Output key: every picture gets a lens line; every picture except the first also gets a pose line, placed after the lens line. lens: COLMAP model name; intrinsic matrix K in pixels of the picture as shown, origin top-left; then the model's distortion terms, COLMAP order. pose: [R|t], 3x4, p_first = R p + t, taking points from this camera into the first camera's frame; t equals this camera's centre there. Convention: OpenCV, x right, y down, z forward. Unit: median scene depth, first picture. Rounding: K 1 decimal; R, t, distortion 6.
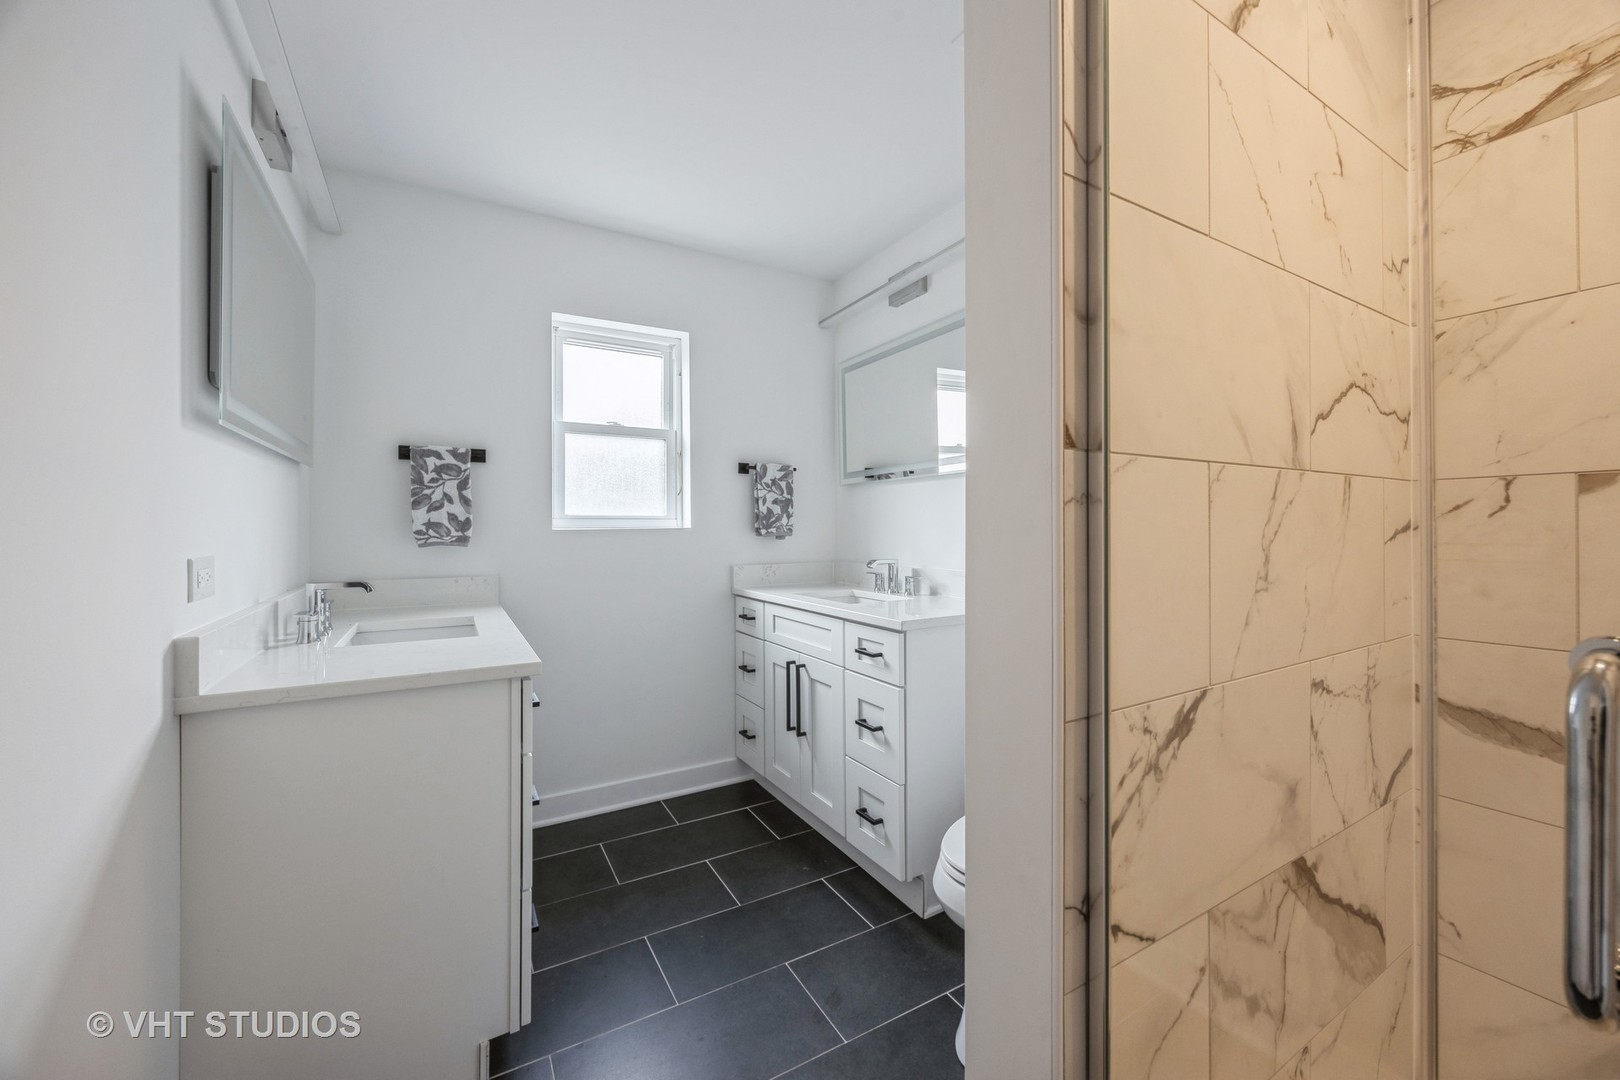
lens RADIAL K [[620.8, 0, 807.2], [0, 620.8, 536.4], [0, 0, 1]] dist [-0.000480, -0.000008]
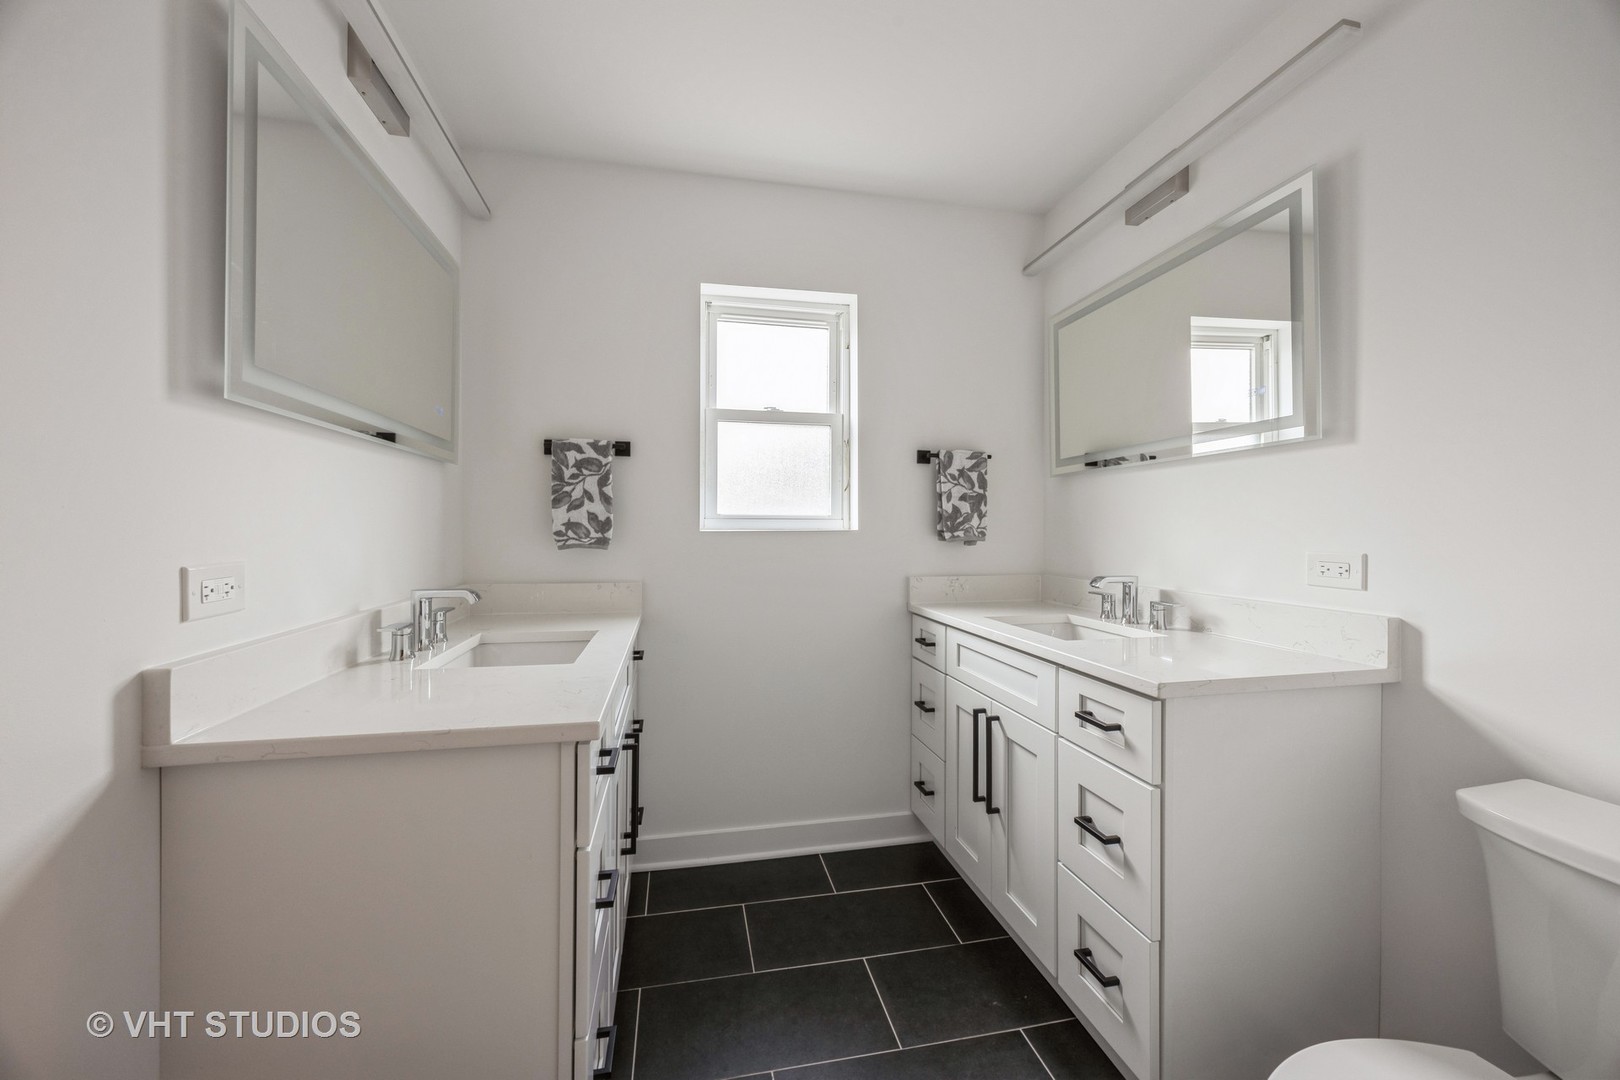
lens RADIAL K [[637.1, 0, 803.8], [0, 637.1, 534.0], [0, 0, 1]] dist [-0.002488, -0.000079]
pose [[0.951777, 0.008421, -0.306675, 0.005478], [-0.010324, 0.999936, -0.004585, -0.004278], [0.306617, 0.007530, 0.951803, 0.192416]]
